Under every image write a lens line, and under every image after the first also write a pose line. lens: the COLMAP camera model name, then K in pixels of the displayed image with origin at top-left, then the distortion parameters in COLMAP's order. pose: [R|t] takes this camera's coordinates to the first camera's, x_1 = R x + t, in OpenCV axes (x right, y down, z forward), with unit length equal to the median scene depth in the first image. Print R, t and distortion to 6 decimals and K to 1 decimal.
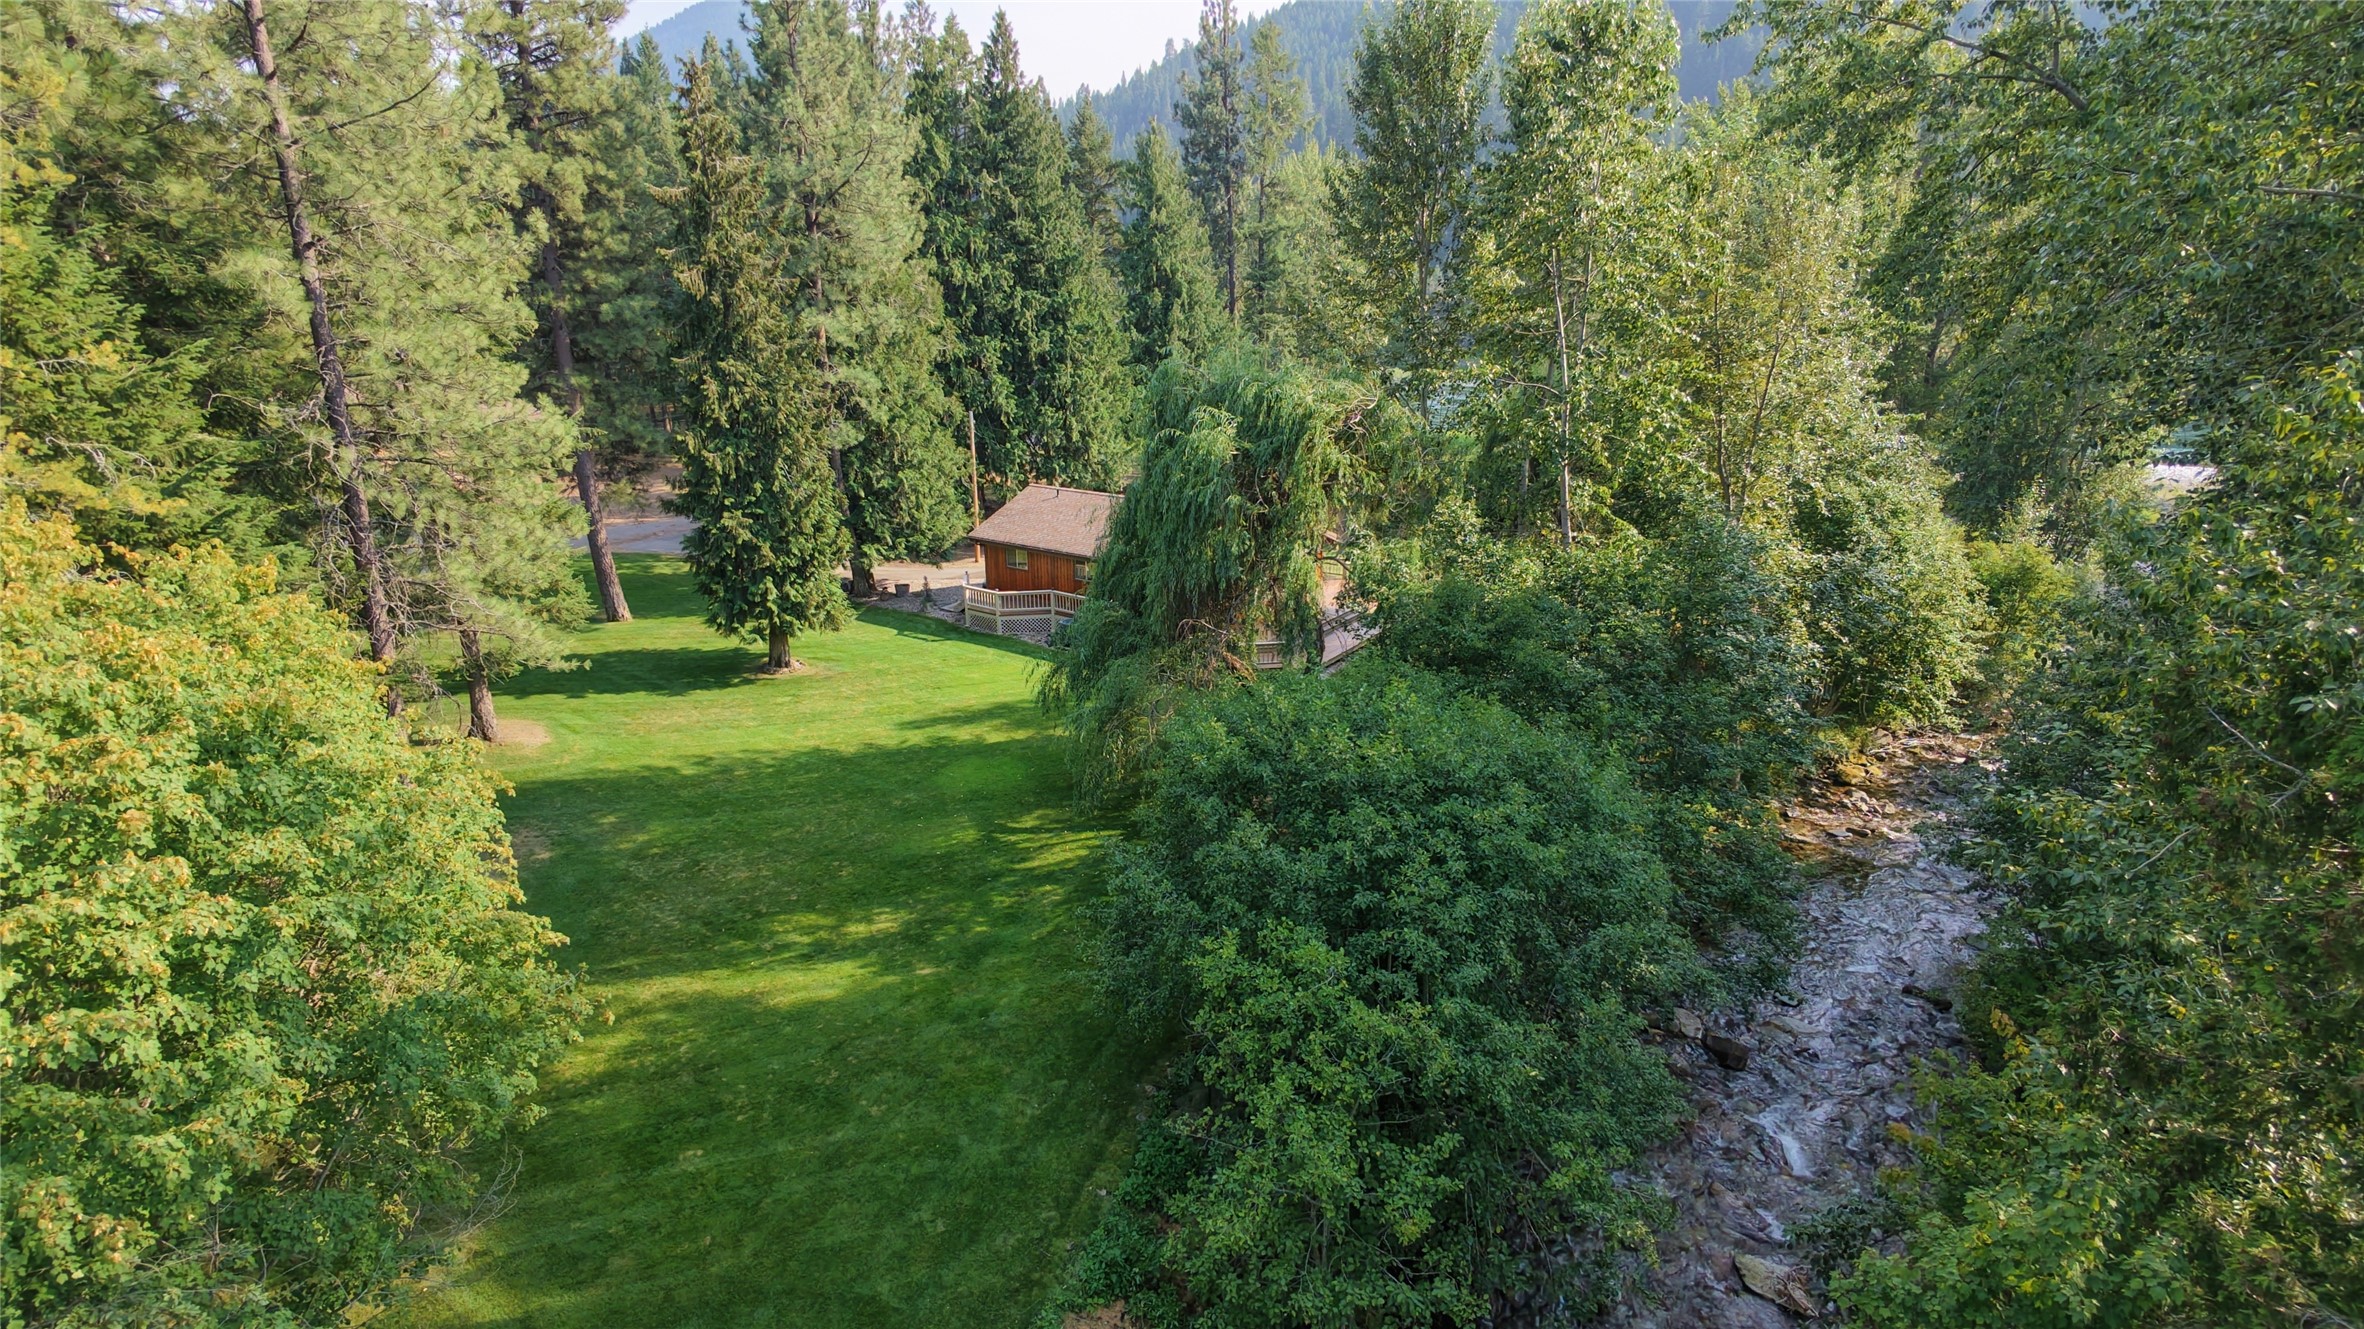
lens RADIAL K [[1129.0, 0, 1181.9], [0, 1129.0, 665.0], [0, 0, 1]] dist [-0.004130, 0.005274]
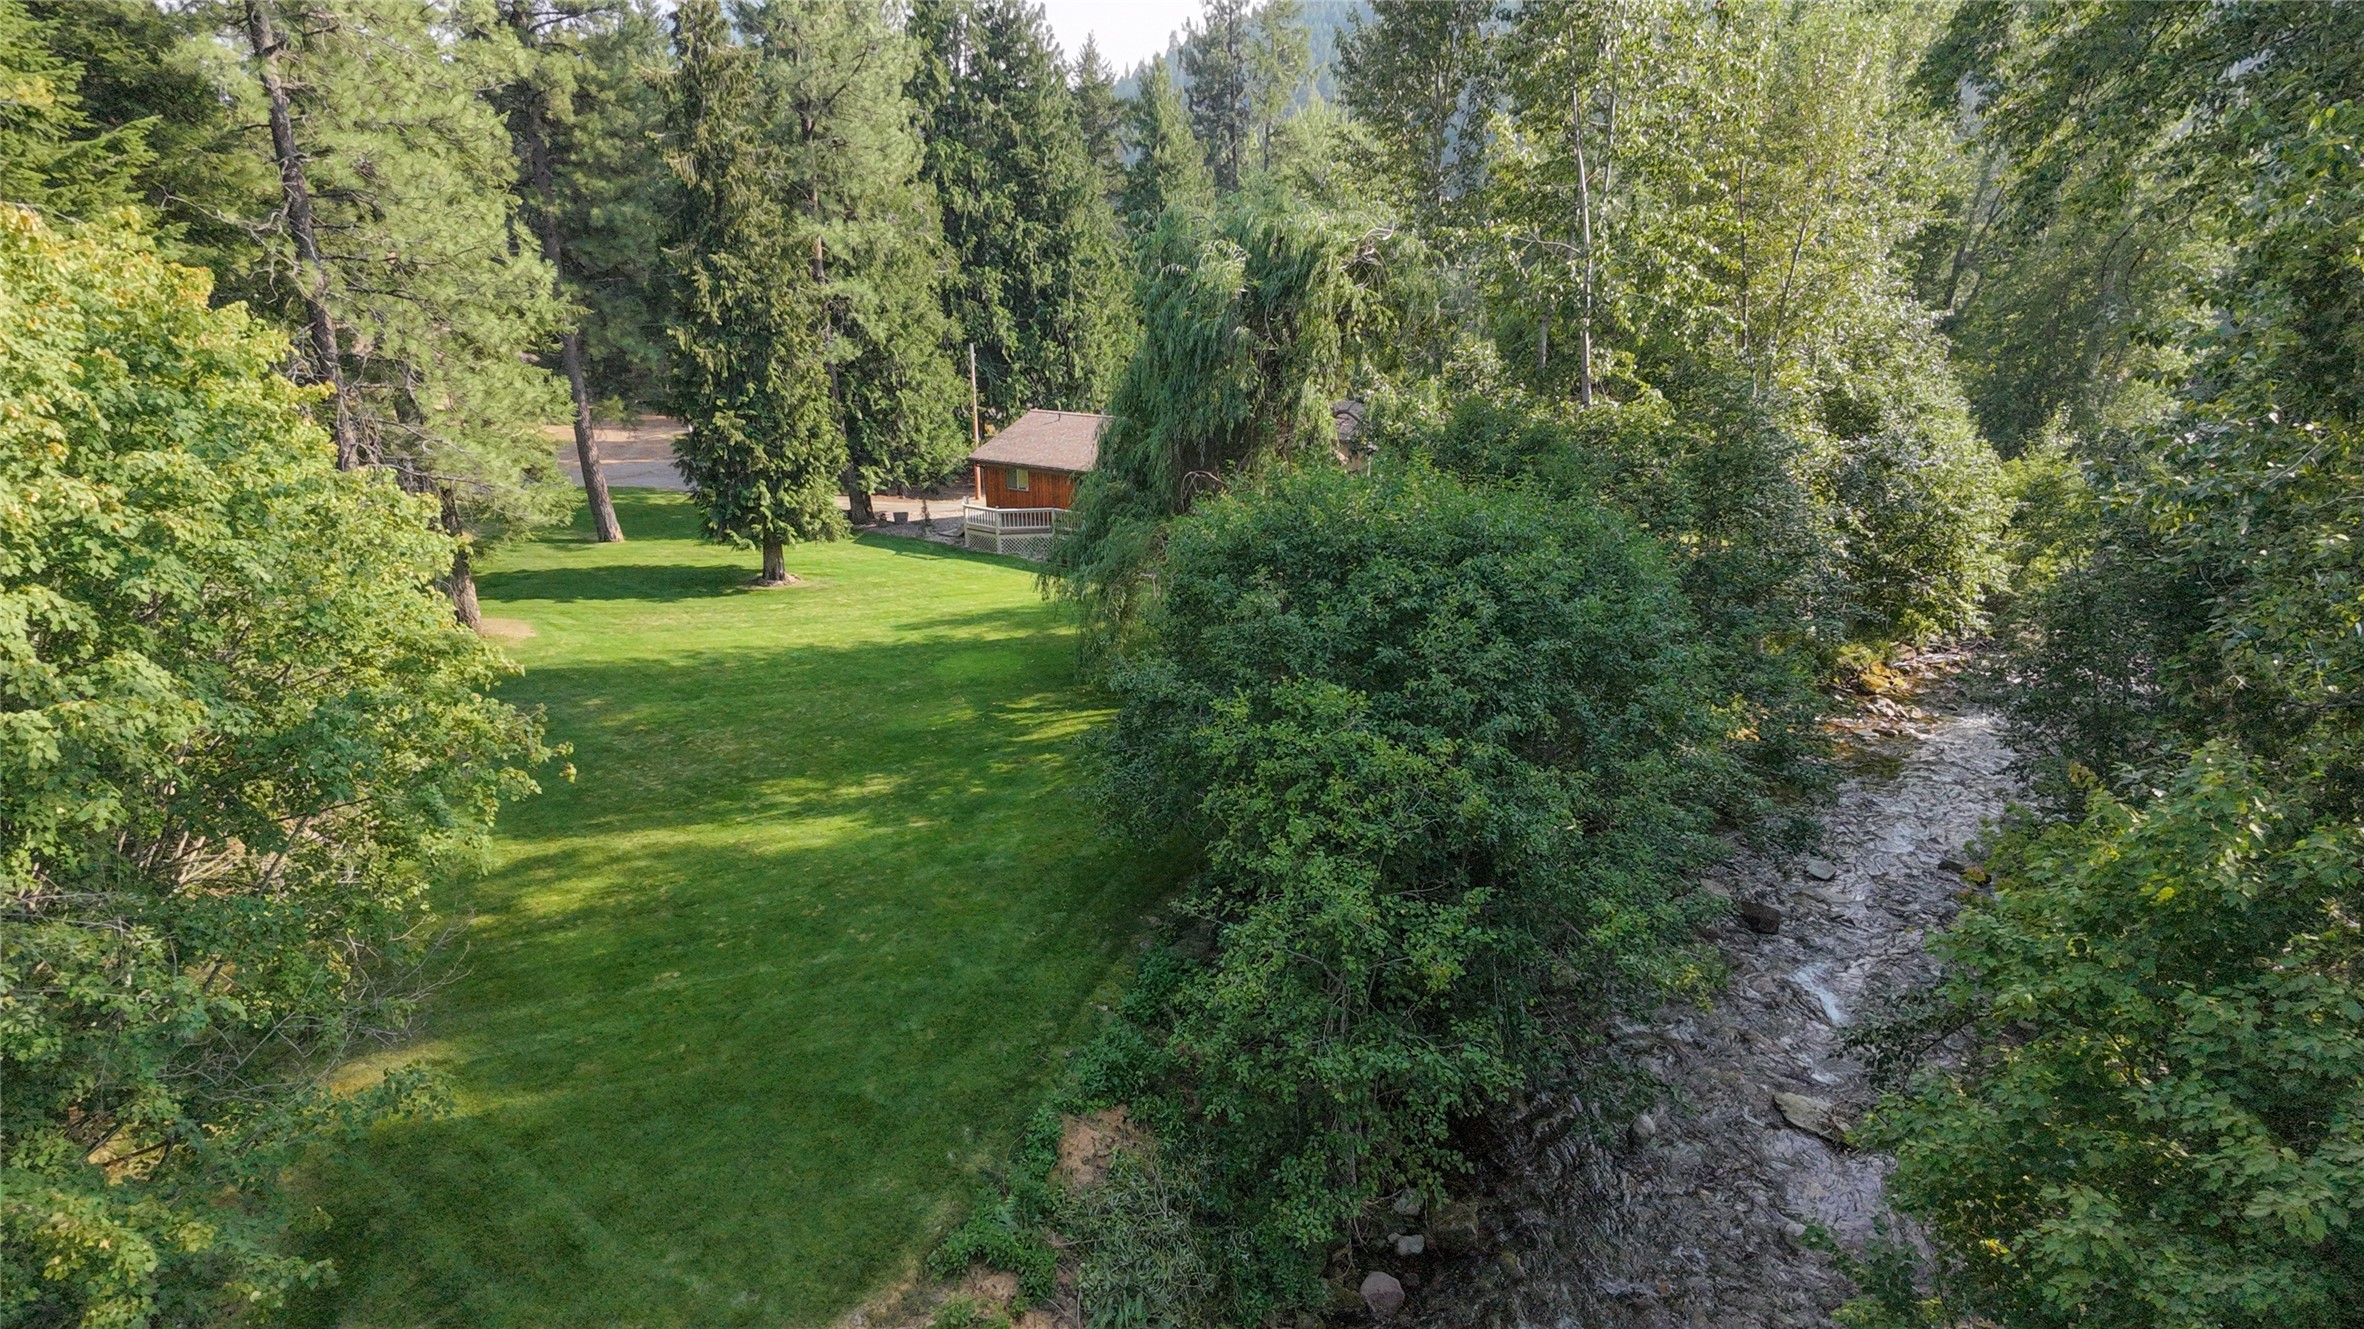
lens RADIAL K [[1129.0, 0, 1181.7], [0, 1129.0, 664.4], [0, 0, 1]] dist [-0.004130, 0.005274]
pose [[0.999996, 0.001376, -0.002556, -0.002111], [-0.001371, 0.999997, 0.002010, 0.109728], [0.002558, -0.002006, 0.999995, 0.037782]]
